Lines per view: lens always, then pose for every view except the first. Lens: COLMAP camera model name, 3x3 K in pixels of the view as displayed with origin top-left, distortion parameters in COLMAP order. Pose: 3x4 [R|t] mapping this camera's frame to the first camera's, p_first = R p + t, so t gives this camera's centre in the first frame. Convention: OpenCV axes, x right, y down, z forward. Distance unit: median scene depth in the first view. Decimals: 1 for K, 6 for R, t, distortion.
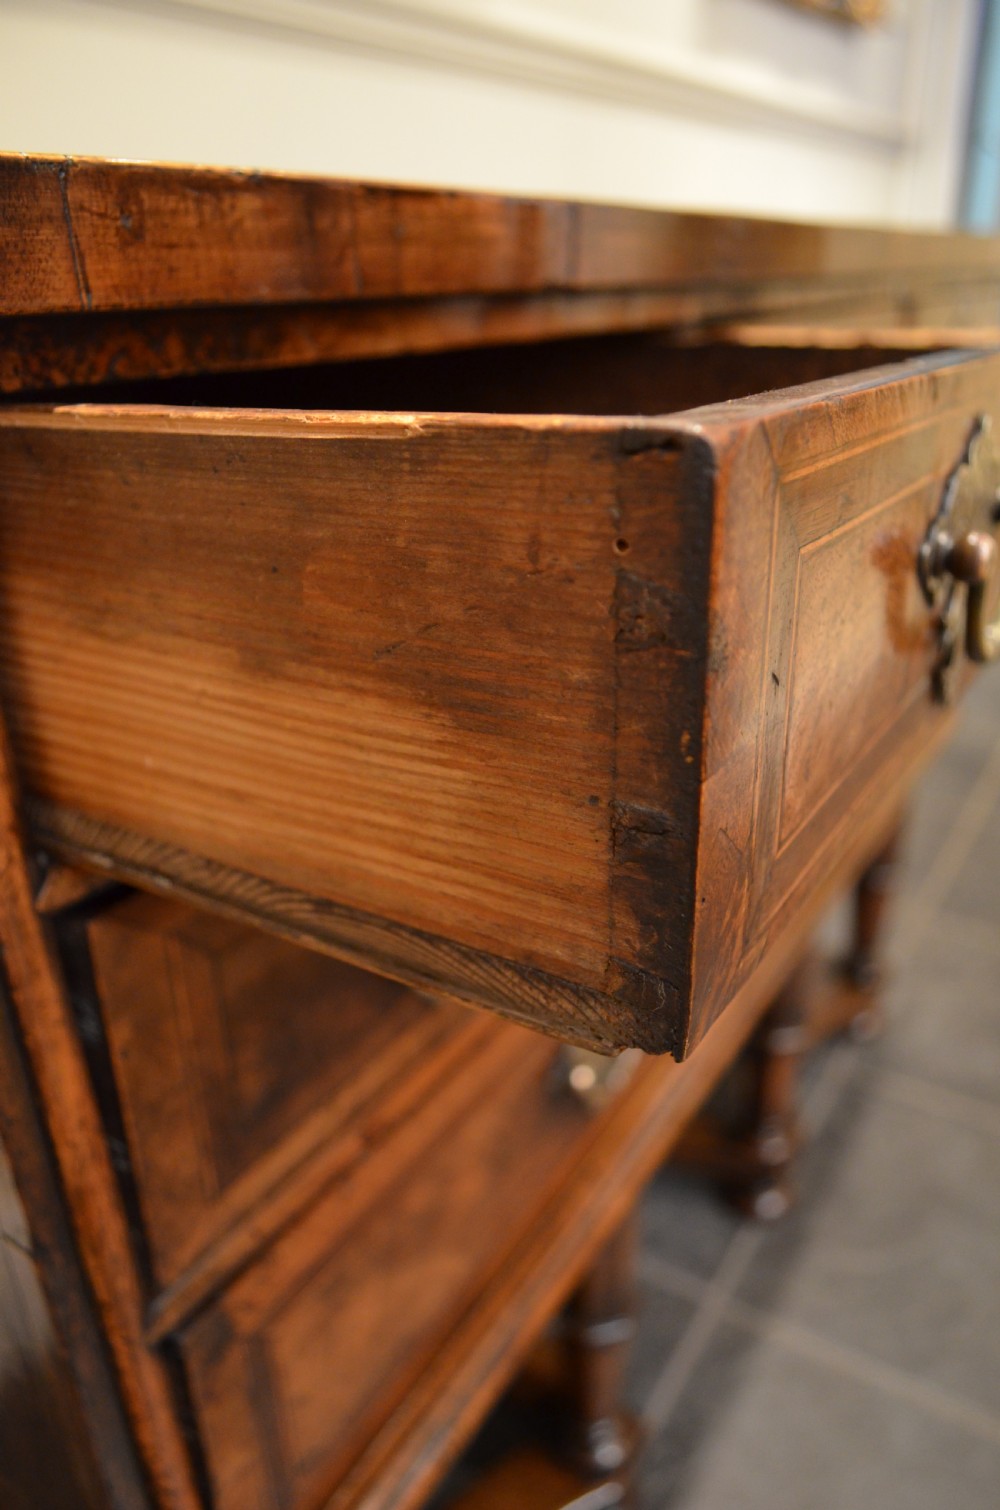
lens RADIAL K [[1106.8, 0, 496.1], [0, 1106.8, 774.5], [0, 0, 1]] dist [0.000764, -0.001264]
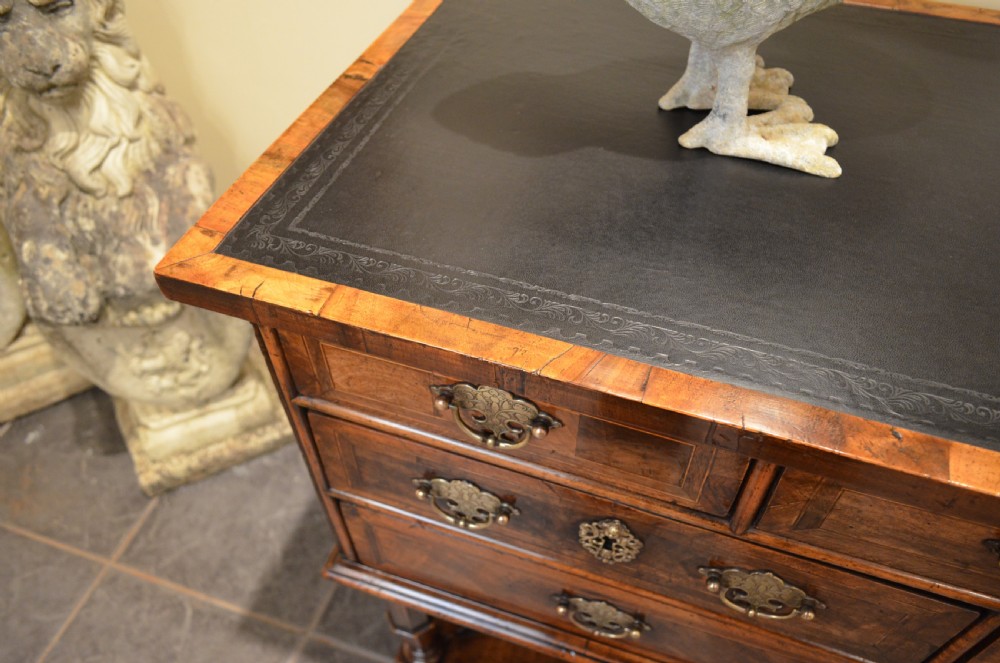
lens RADIAL K [[769.5, 0, 506.1], [0, 769.5, 343.1], [0, 0, 1]] dist [-0.016012, 0.007313]
pose [[0.239296, 0.749267, -0.617524, 1.106428], [-0.392241, 0.656394, 0.644433, -1.812433], [0.888192, 0.088008, 0.450966, 0.467497]]
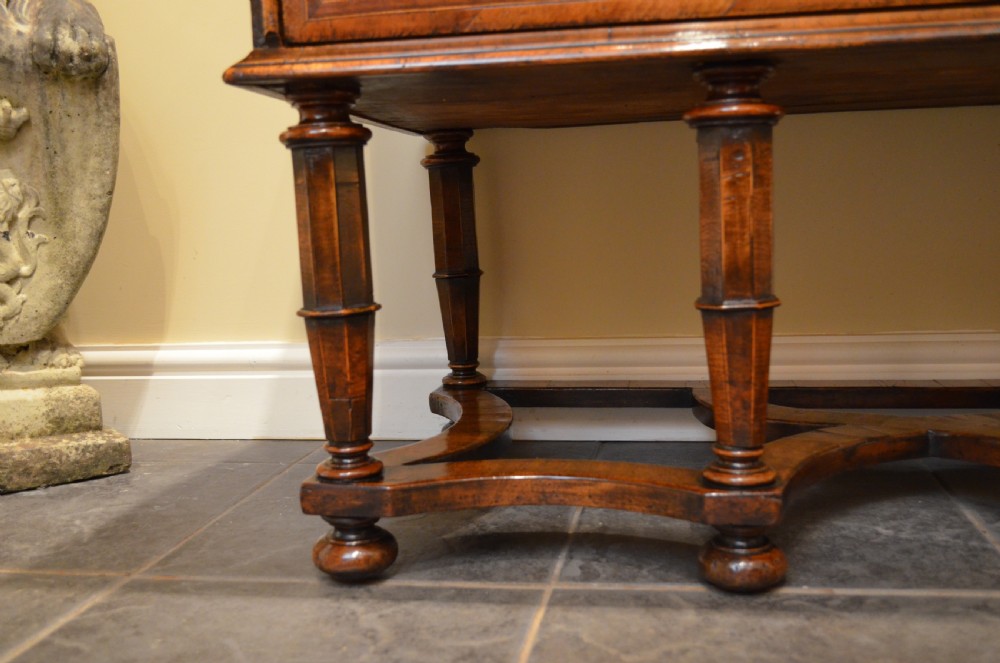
lens RADIAL K [[1001.8, 0, 511.9], [0, 1001.8, 342.4], [0, 0, 1]] dist [-0.016787, 0.000000]
pose [[0.384355, 0.134384, -0.913352, 2.811617], [-0.358027, 0.933617, -0.013298, 1.769595], [0.850934, 0.332116, 0.406953, 1.126781]]
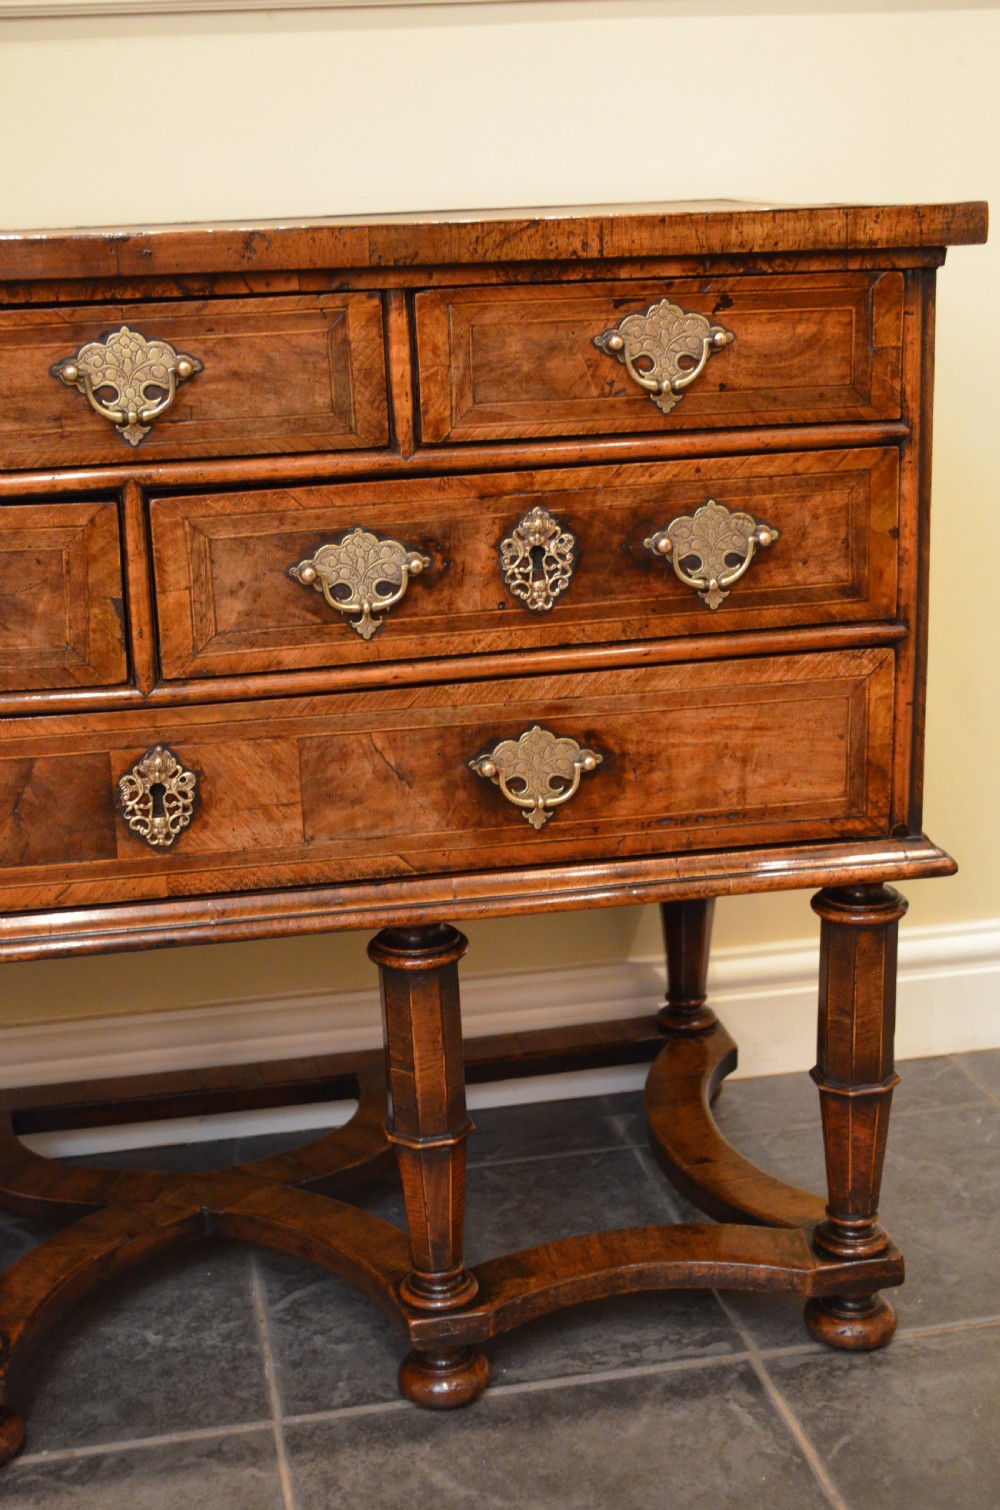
lens RADIAL K [[2034.4, 0, 489.0], [0, 2034.4, 779.8], [0, 0, 1]] dist [-0.013440, 0.000000]
pose [[0.688764, 0.202886, -0.696018, 5.036565], [-0.285382, 0.958409, -0.003036, -0.122541], [0.666454, 0.200722, 0.718018, -0.354587]]
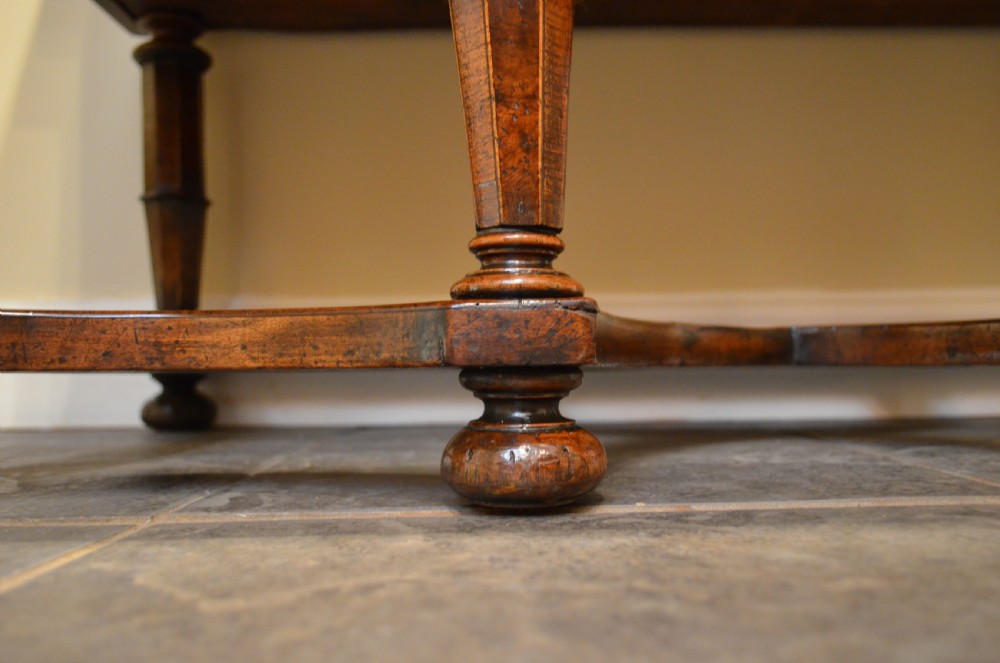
lens RADIAL K [[822.3, 0, 510.3], [0, 822.3, 343.3], [0, 0, 1]] dist [-0.013513, -0.002122]
pose [[0.544728, -0.003627, -0.838605, 1.442755], [-0.349439, 0.908060, -0.230911, 2.263229], [0.762341, 0.418825, 0.493378, 2.482130]]
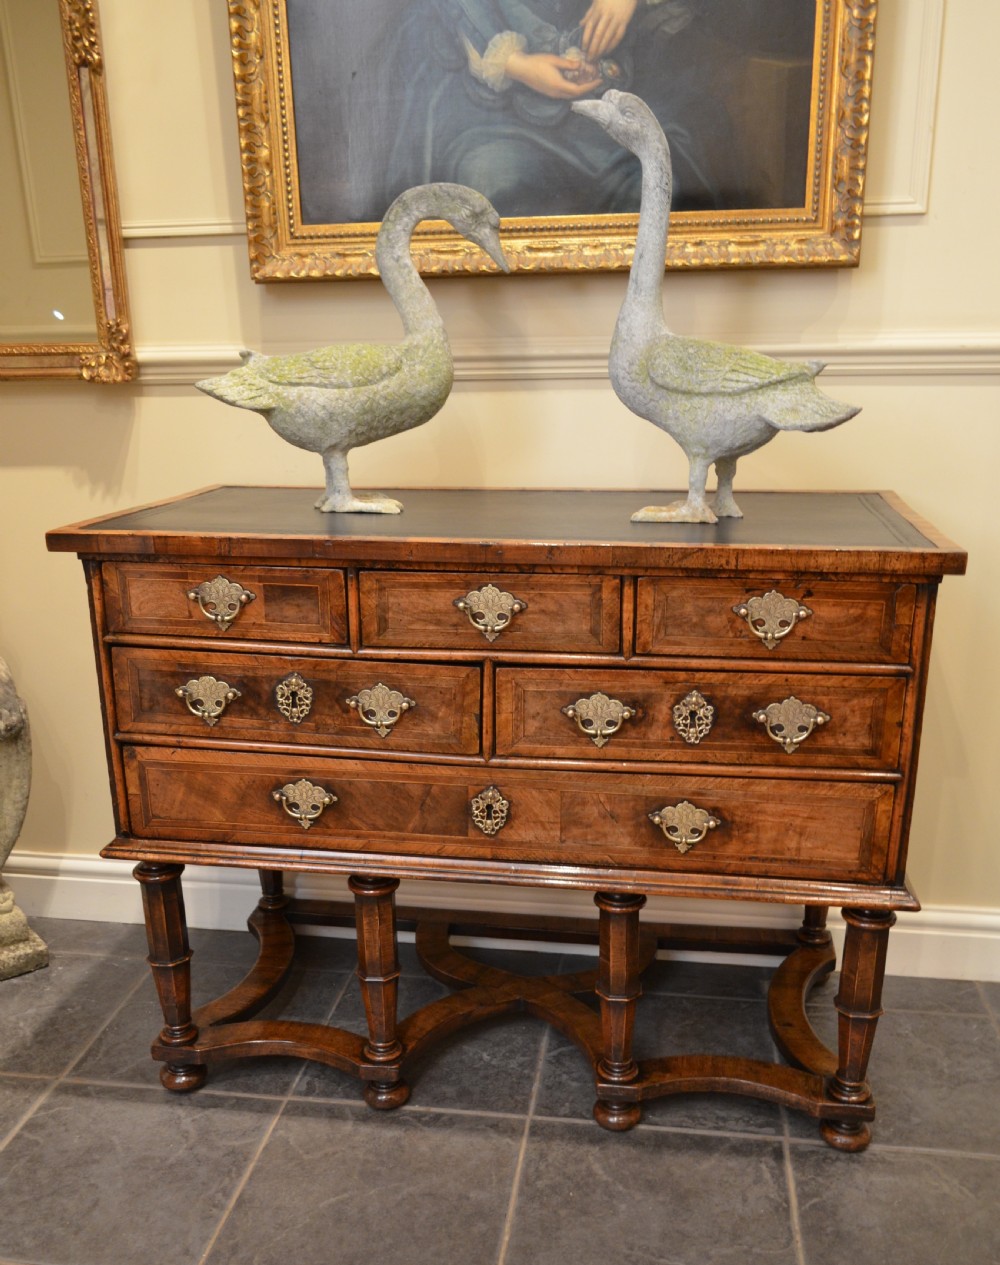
lens RADIAL K [[1160.6, 0, 494.9], [0, 1160.6, 730.2], [0, 0, 1]] dist [-0.010976, 0.000000]
pose [[0.406332, 0.311091, -0.859137, 5.871567], [-0.382041, 0.911967, 0.149533, -1.158123], [0.830023, 0.267466, 0.489411, -0.180495]]
